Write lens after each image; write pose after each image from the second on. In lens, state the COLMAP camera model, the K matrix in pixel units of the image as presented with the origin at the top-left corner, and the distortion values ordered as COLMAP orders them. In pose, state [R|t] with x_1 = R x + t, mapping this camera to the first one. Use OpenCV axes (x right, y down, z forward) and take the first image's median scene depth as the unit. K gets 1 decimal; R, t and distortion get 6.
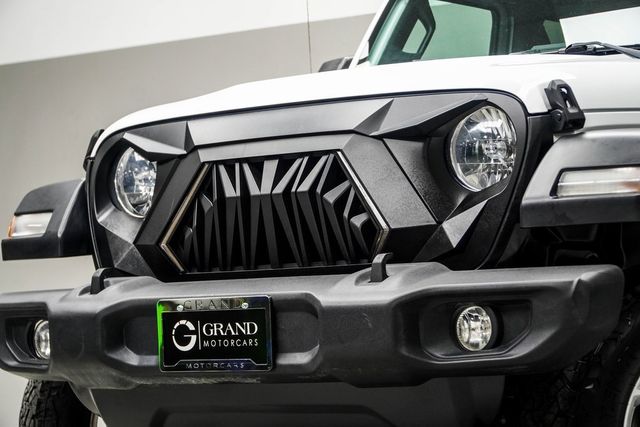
lens RADIAL K [[2177.7, 0, 320.1], [0, 2177.7, 148.2], [0, 0, 1]] dist [-0.538673, -1.173230]
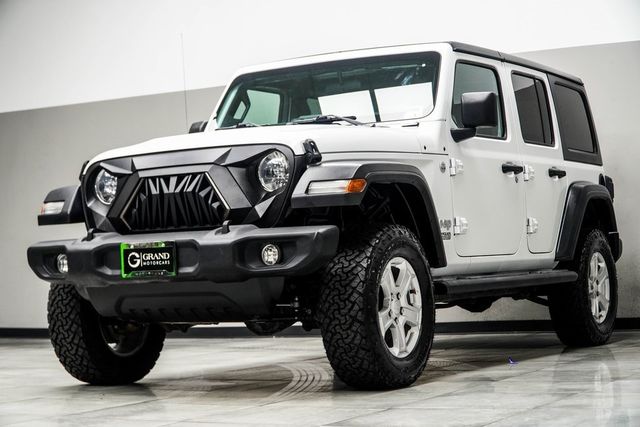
lens RADIAL K [[1376.1, 0, 320.0], [0, 1376.1, 213.5], [0, 0, 1]] dist [-0.154647, -0.156461]
pose [[0.994527, -0.005211, 0.104354, -0.021163], [0.000807, 0.999109, 0.042202, -0.015249], [-0.104480, -0.041886, 0.993644, -0.349527]]
